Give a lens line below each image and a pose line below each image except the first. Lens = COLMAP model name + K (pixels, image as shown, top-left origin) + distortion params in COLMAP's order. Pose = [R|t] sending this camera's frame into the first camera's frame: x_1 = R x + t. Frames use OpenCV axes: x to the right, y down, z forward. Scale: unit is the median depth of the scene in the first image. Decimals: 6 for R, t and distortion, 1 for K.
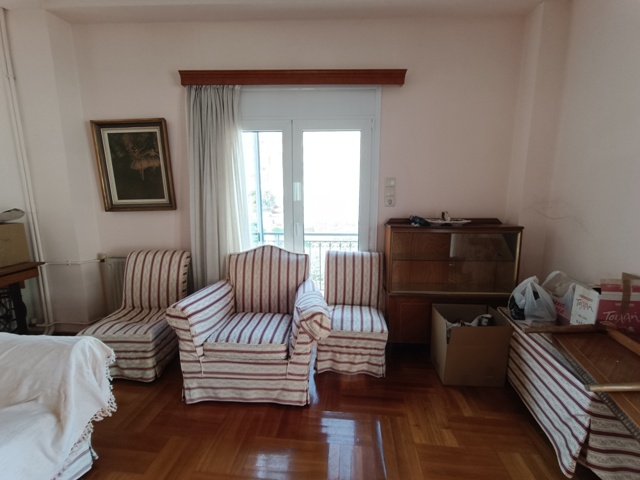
lens RADIAL K [[285.0, 0, 322.2], [0, 285.0, 242.2], [0, 0, 1]] dist [-0.003394, -0.000105]
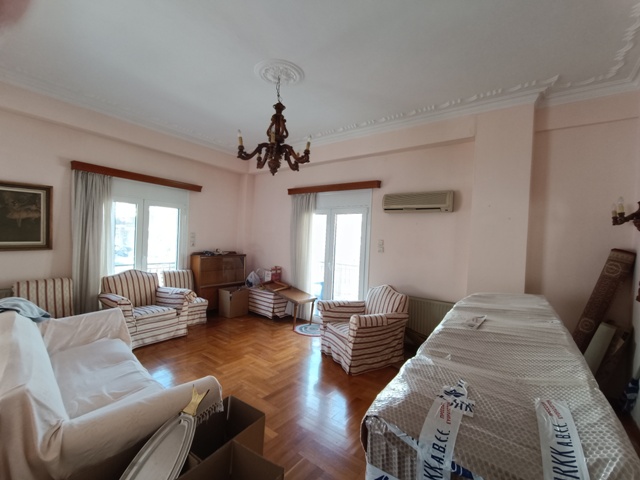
lens RADIAL K [[285.0, 0, 322.2], [0, 285.0, 242.2], [0, 0, 1]] dist [-0.003394, -0.000105]
pose [[0.516586, 0.009288, 0.856185, -1.100401], [0.096171, 0.992984, -0.068798, 0.077680], [-0.850817, 0.117880, 0.512069, -0.887643]]
